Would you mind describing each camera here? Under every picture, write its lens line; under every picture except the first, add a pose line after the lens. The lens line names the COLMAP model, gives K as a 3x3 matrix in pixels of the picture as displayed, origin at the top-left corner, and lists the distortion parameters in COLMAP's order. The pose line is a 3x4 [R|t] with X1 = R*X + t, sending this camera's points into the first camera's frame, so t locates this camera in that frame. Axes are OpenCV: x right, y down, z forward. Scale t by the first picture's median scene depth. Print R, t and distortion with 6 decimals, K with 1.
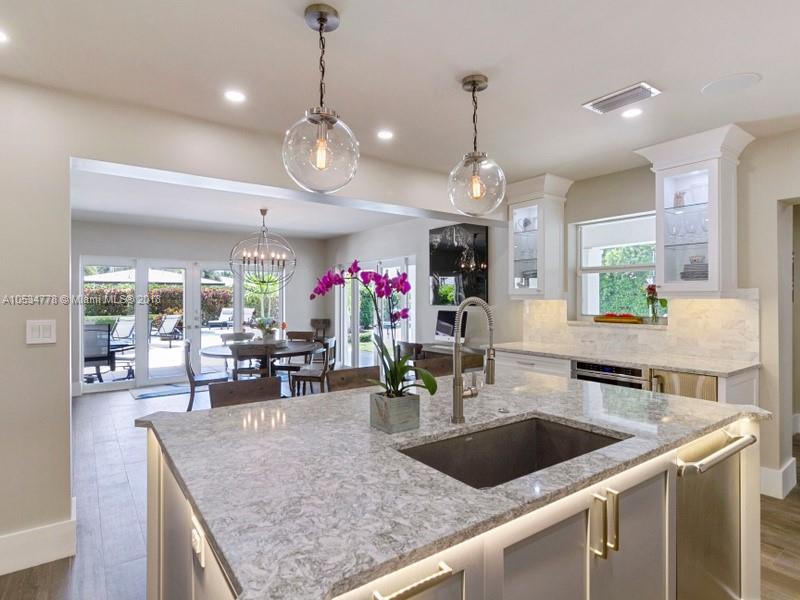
lens RADIAL K [[430.7, 0, 398.1], [0, 430.7, 298.4], [0, 0, 1]] dist [-0.002336, -0.000273]
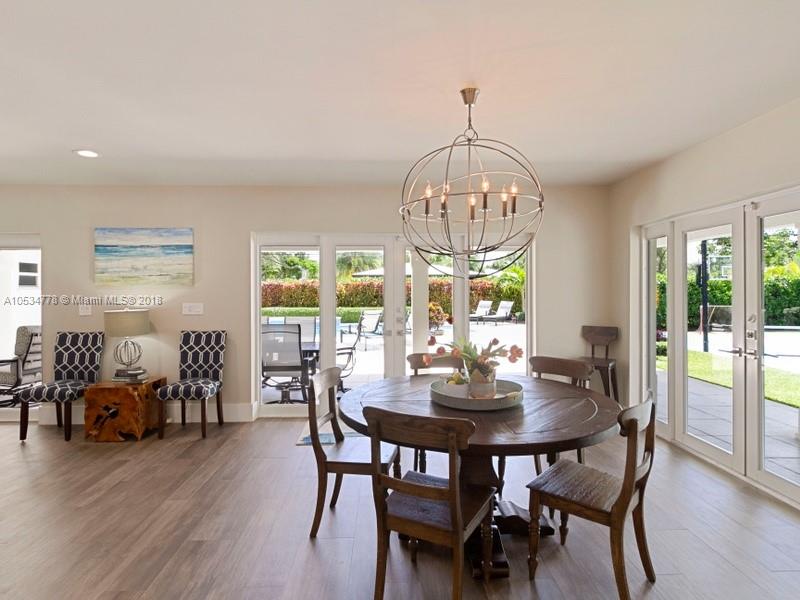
lens RADIAL K [[430.7, 0, 402.2], [0, 430.7, 294.5], [0, 0, 1]] dist [-0.002336, -0.000273]
pose [[0.827226, 0.001638, -0.561868, -0.109679], [0.004170, 0.999950, 0.009054, 0.000810], [0.561855, -0.009833, 0.827178, 0.545542]]
